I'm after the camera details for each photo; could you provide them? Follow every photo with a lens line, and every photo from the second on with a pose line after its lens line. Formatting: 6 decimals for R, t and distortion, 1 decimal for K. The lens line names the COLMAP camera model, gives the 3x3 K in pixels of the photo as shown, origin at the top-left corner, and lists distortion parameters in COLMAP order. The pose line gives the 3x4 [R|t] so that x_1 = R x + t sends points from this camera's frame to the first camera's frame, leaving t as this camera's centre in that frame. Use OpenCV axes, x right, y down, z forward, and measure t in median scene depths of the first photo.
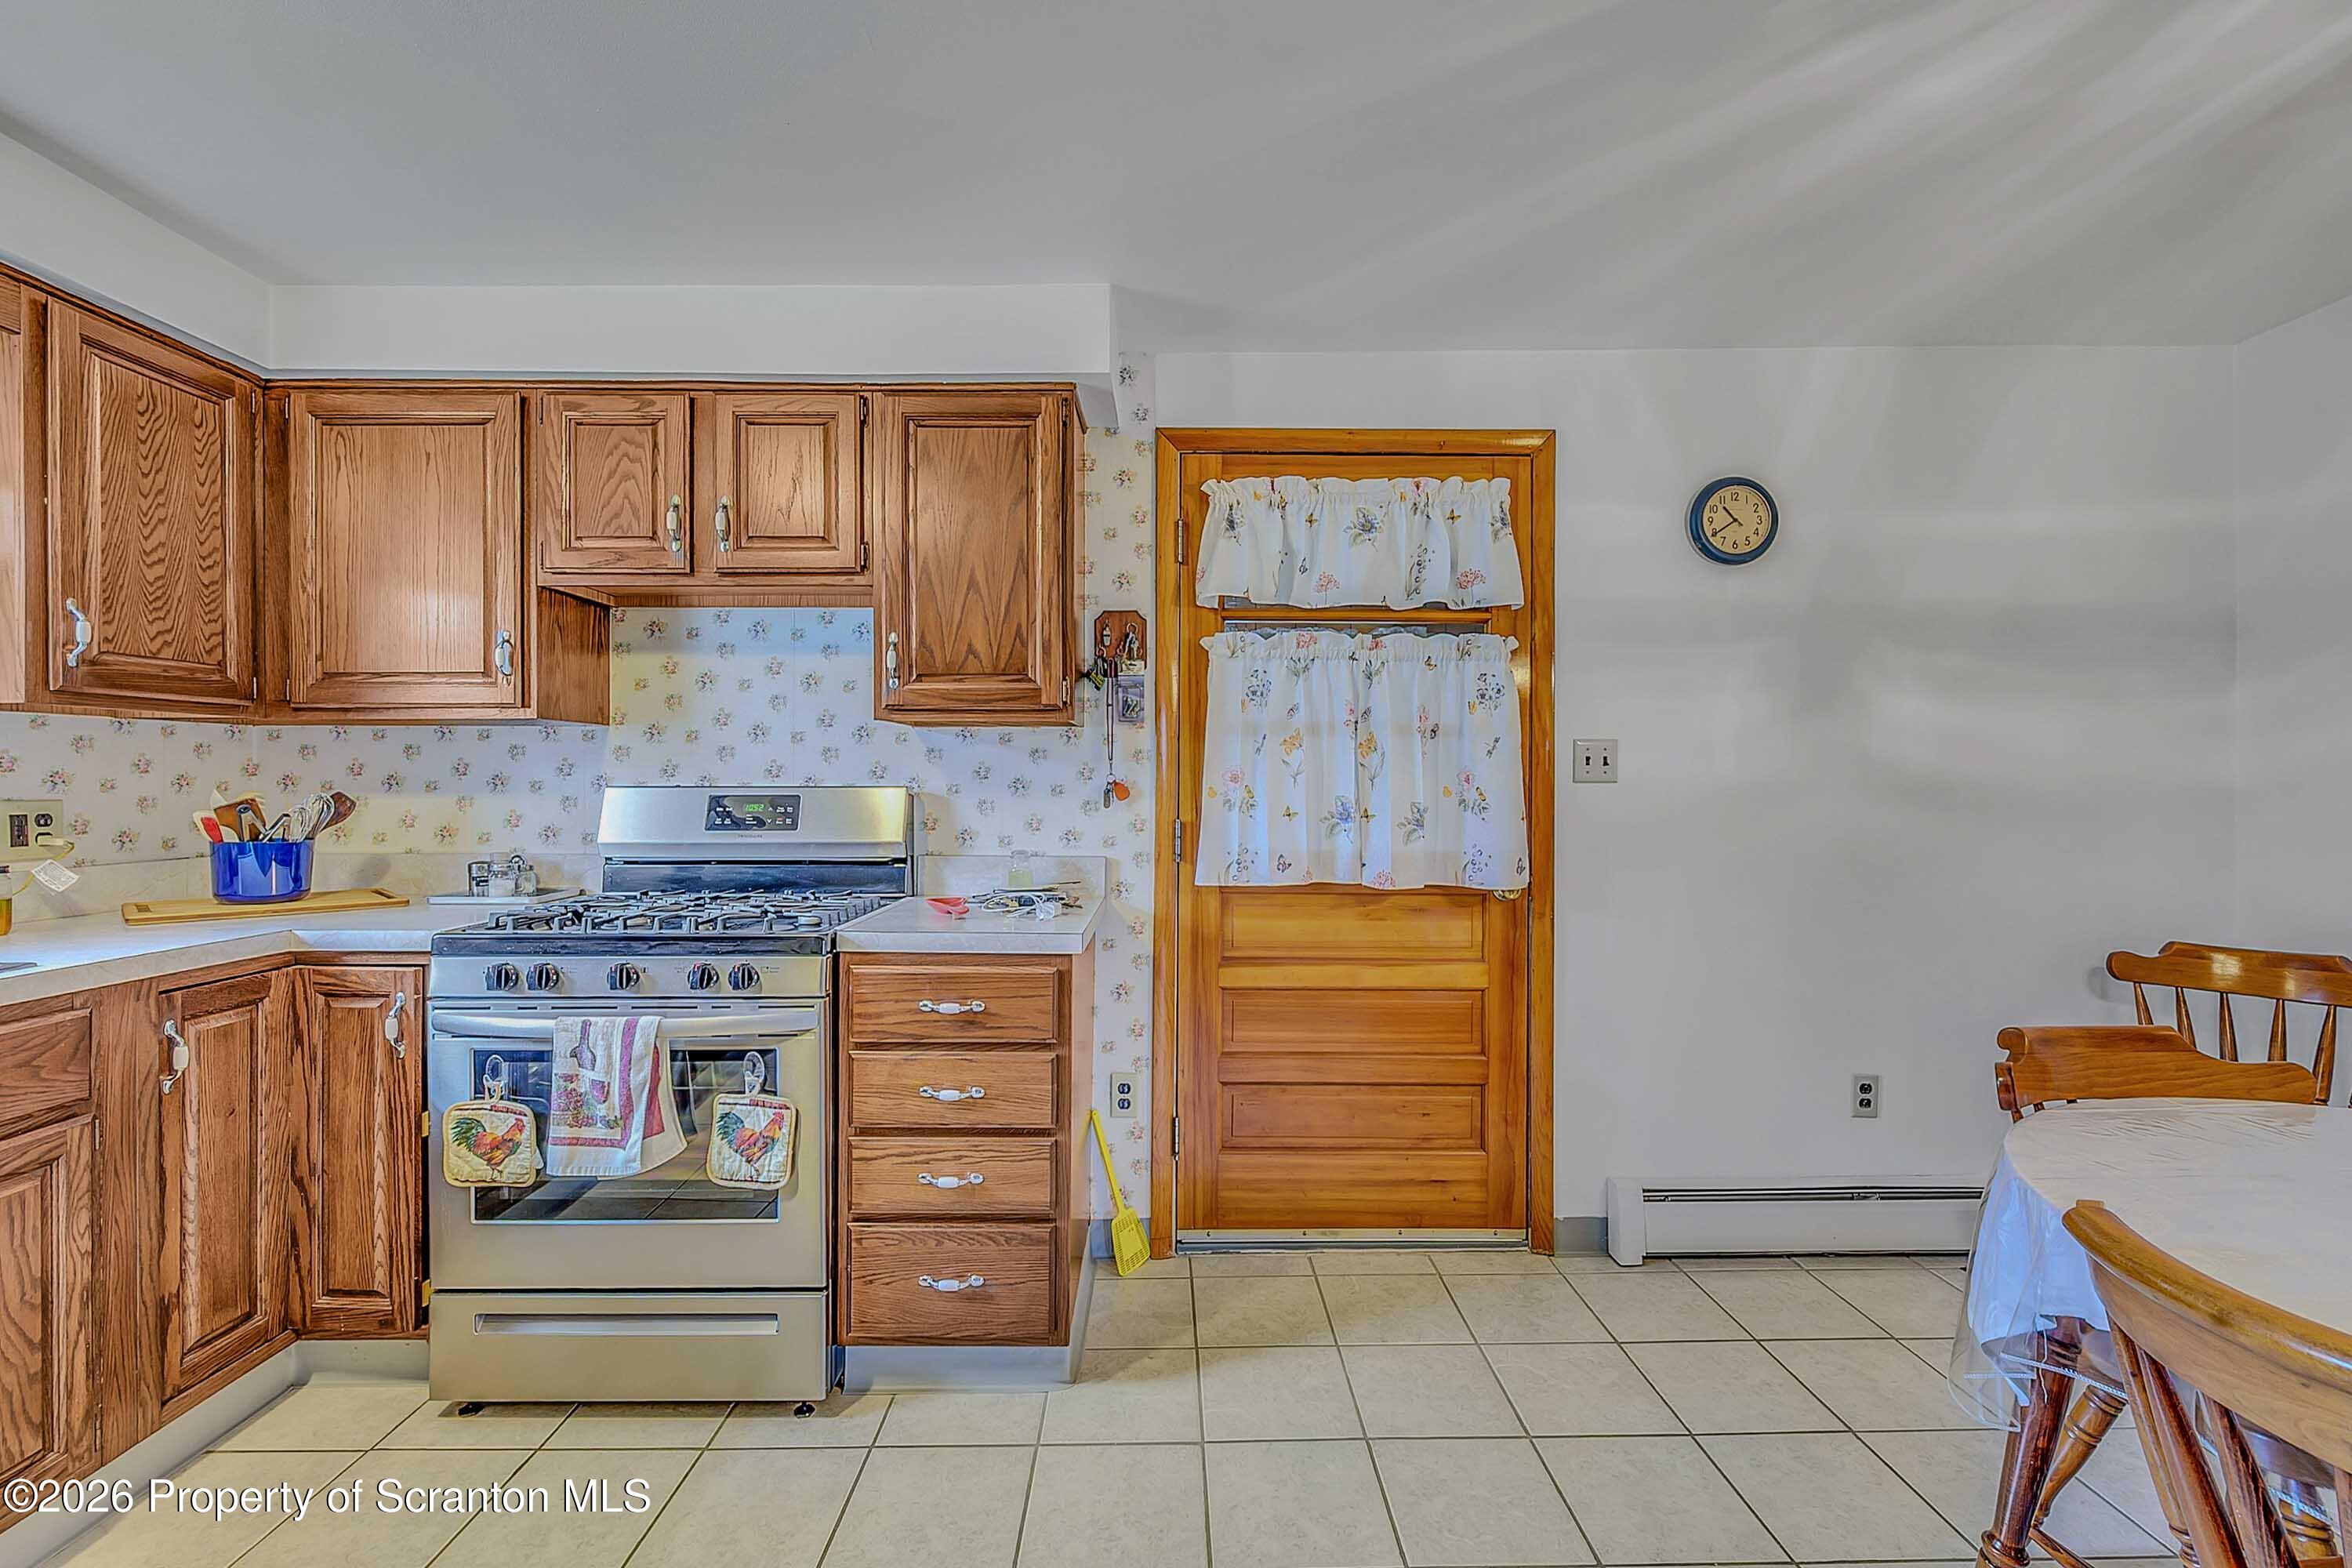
lens RADIAL K [[987.0, 0, 1169.0], [0, 987.0, 782.8], [0, 0, 1]] dist [-0.001281, 0.000899]
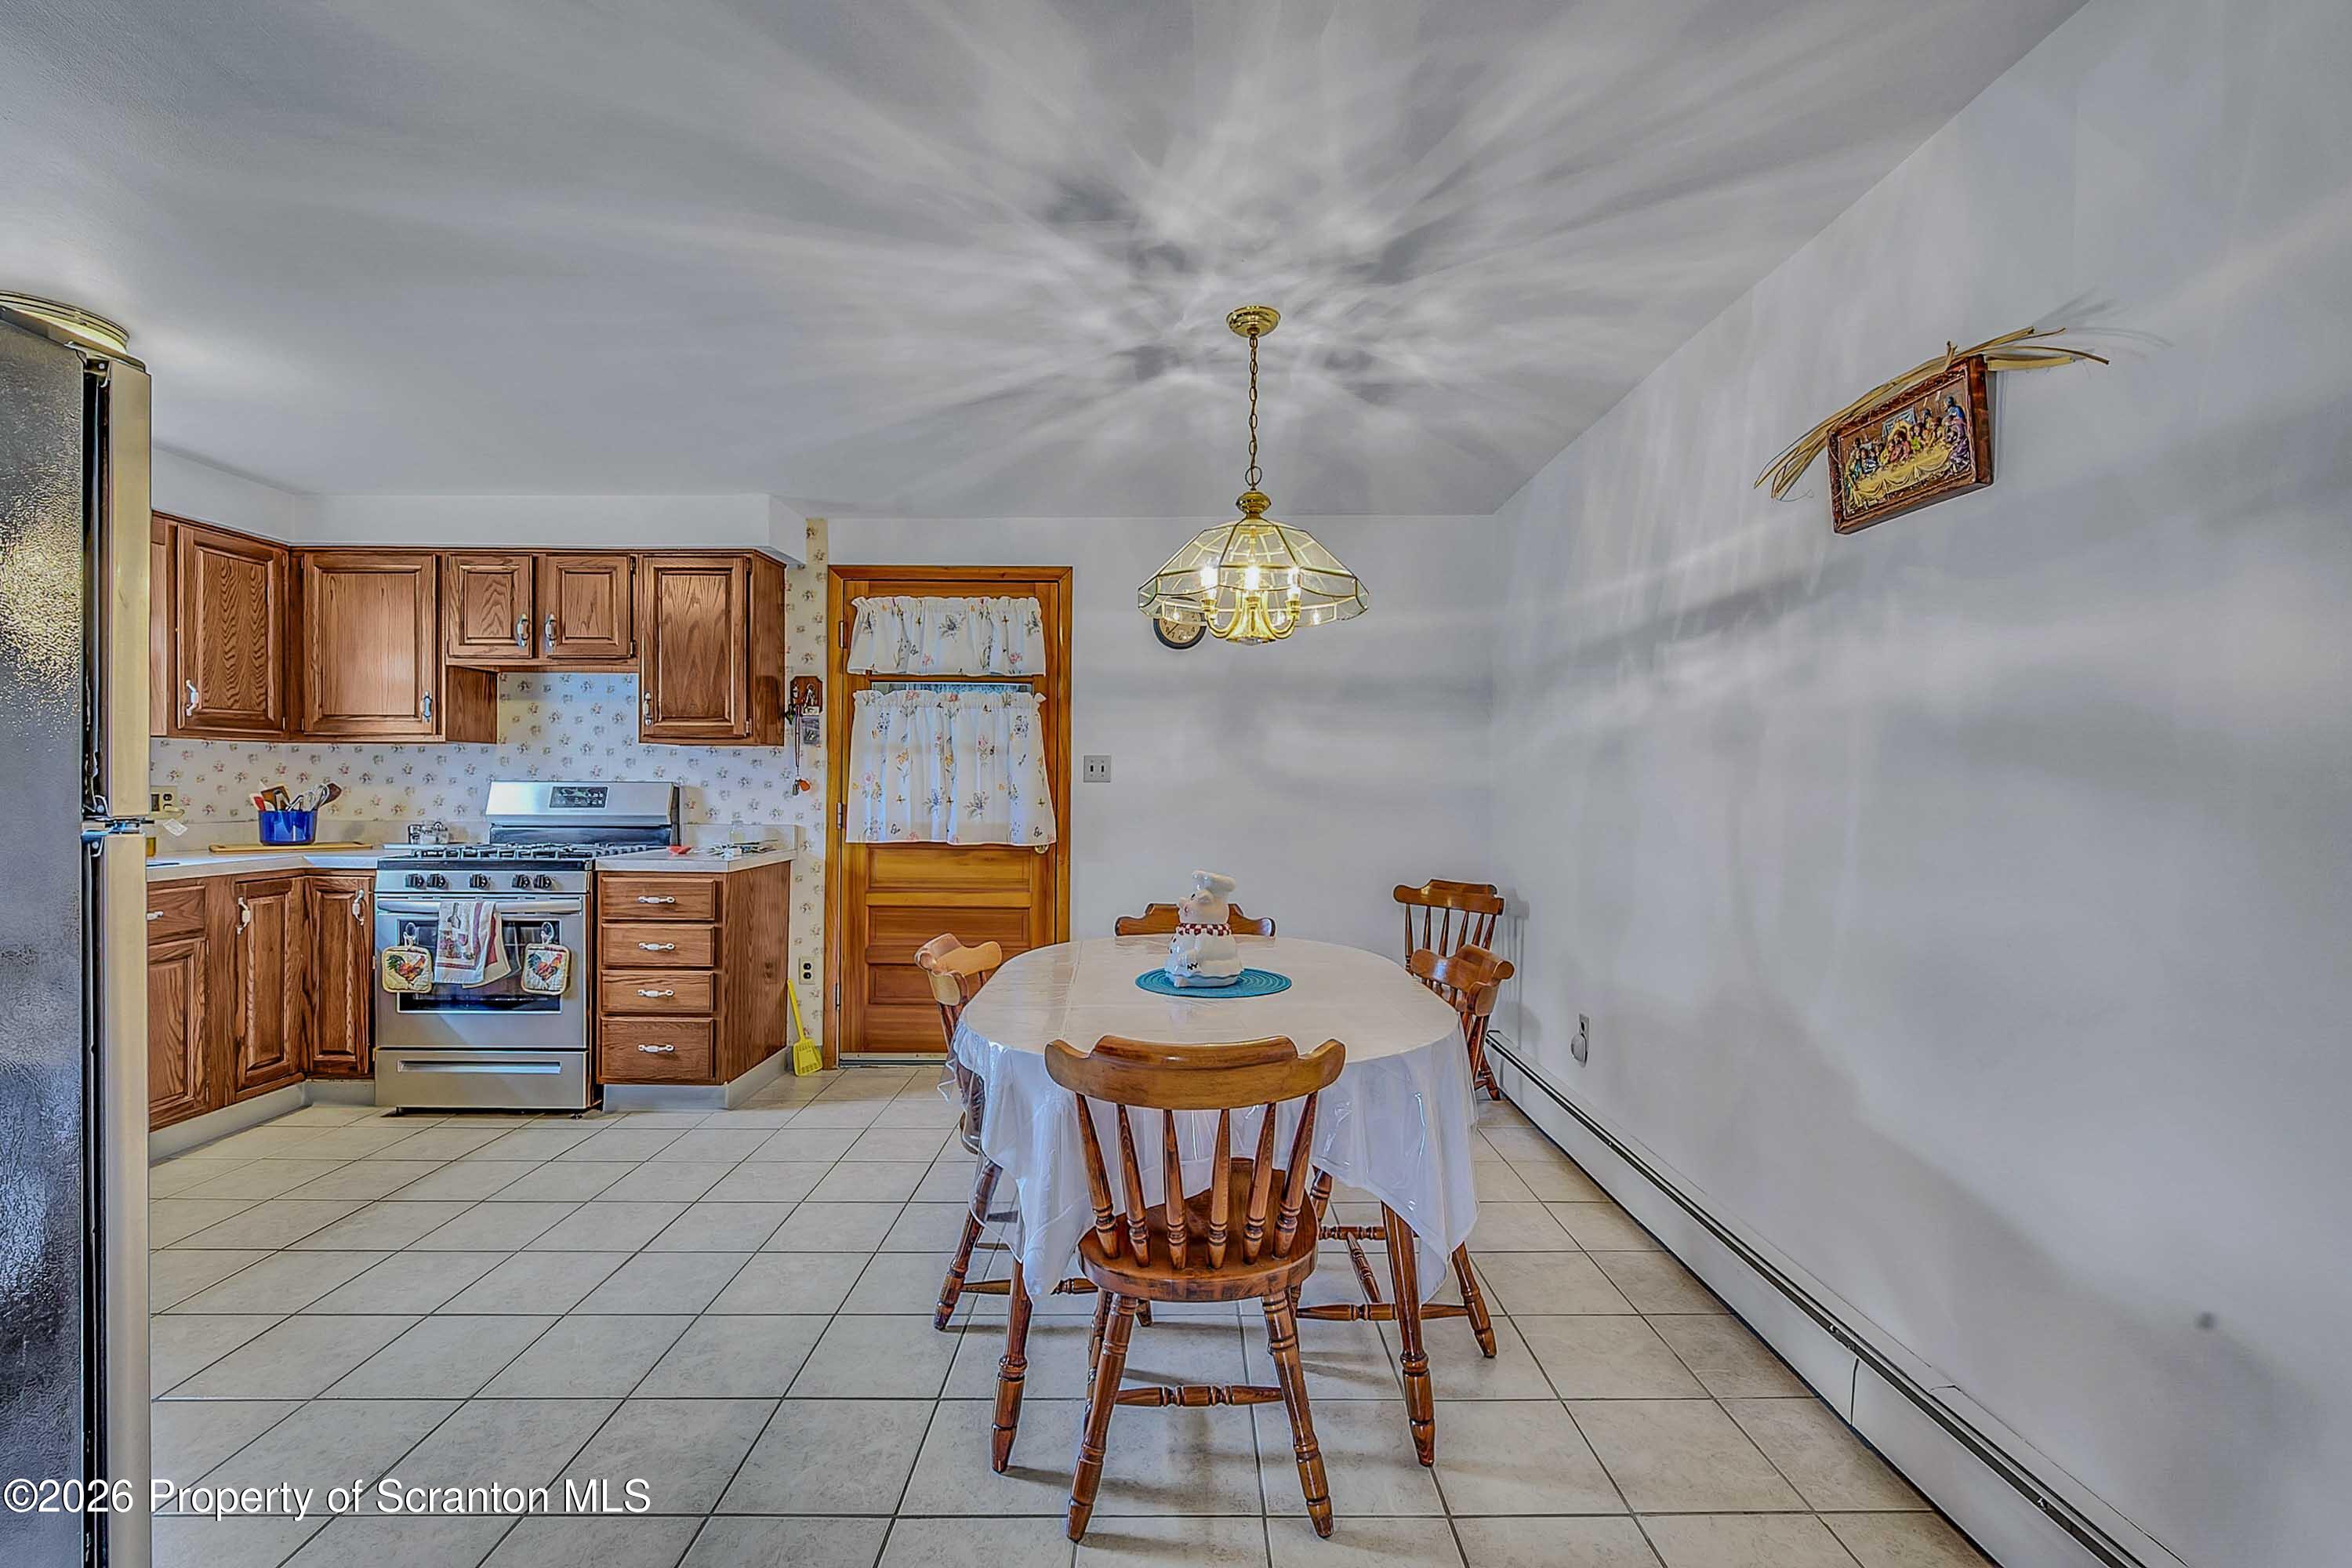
lens RADIAL K [[987.0, 0, 1183.1], [0, 987.0, 786.9], [0, 0, 1]] dist [-0.001281, 0.000899]
pose [[0.999965, 0.005189, -0.006623, 0.678835], [-0.005179, 0.999986, 0.001467, 0.005891], [0.006630, -0.001432, 0.999977, -0.737421]]
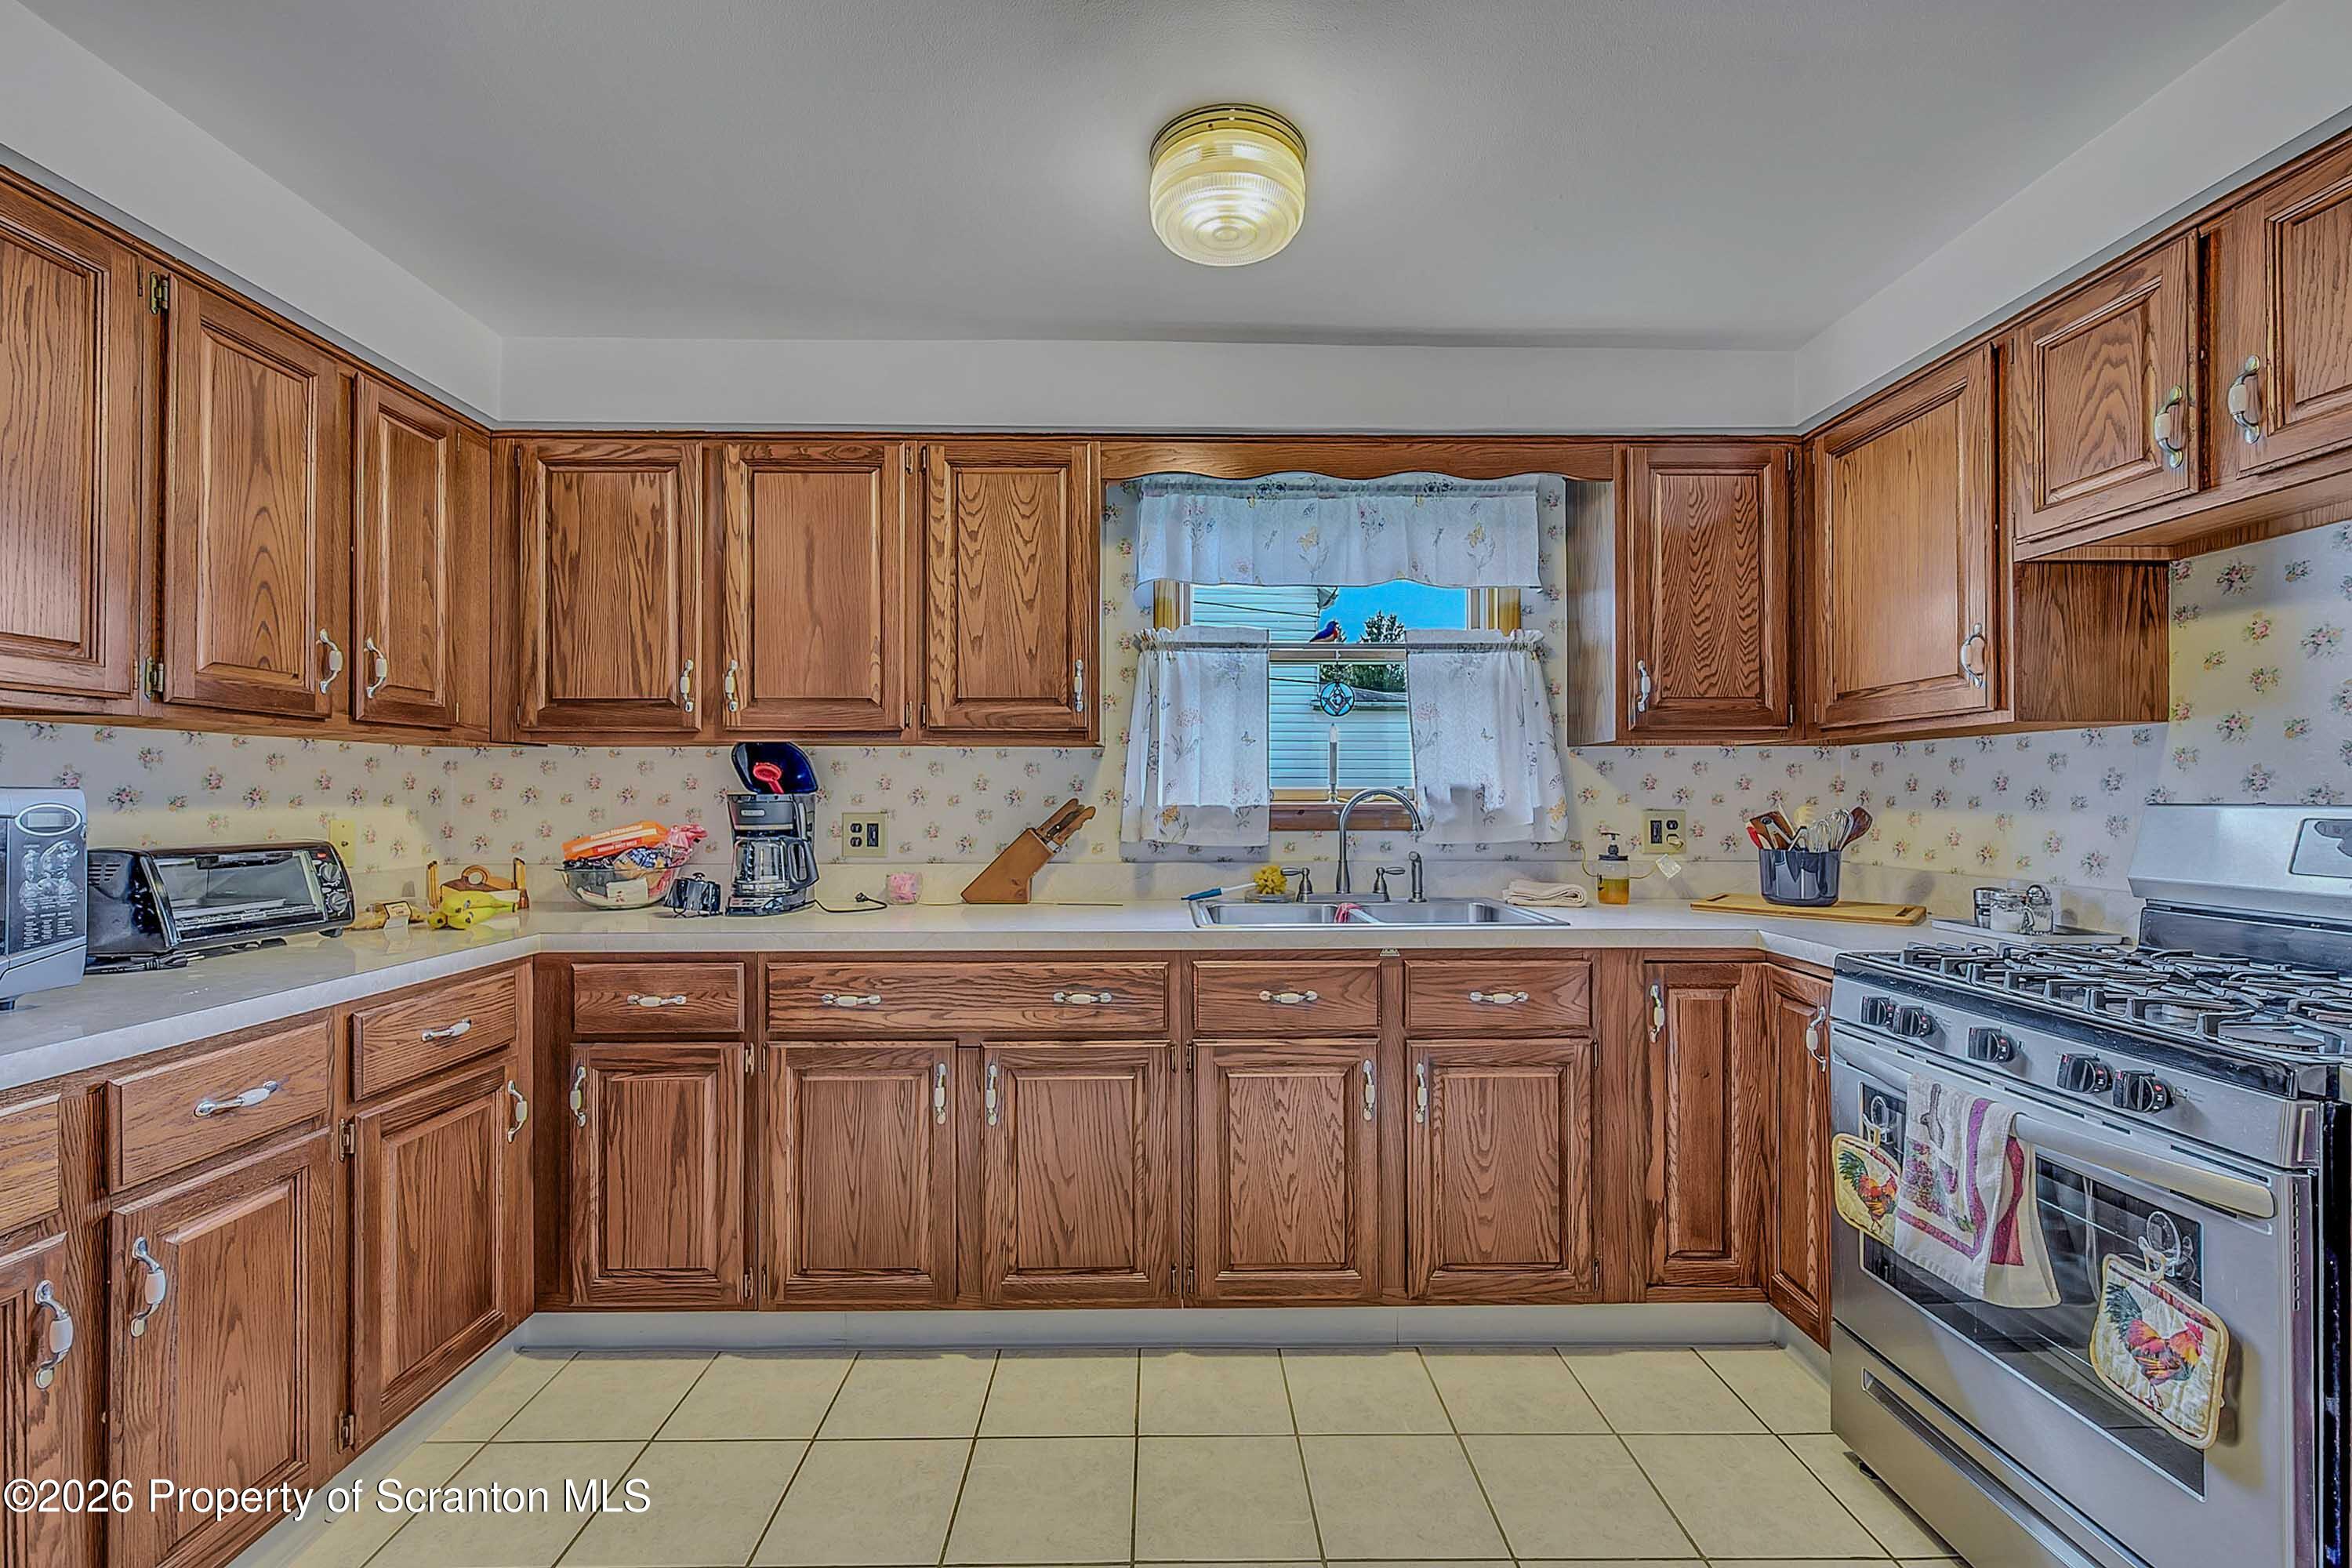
lens RADIAL K [[987.0, 0, 1166.0], [0, 987.0, 791.1], [0, 0, 1]] dist [-0.001281, 0.000899]
pose [[-0.008076, -0.003748, -0.999960, 0.201509], [-0.002792, 0.999989, -0.003725, -0.001475], [0.999963, 0.002762, -0.008087, 0.294147]]
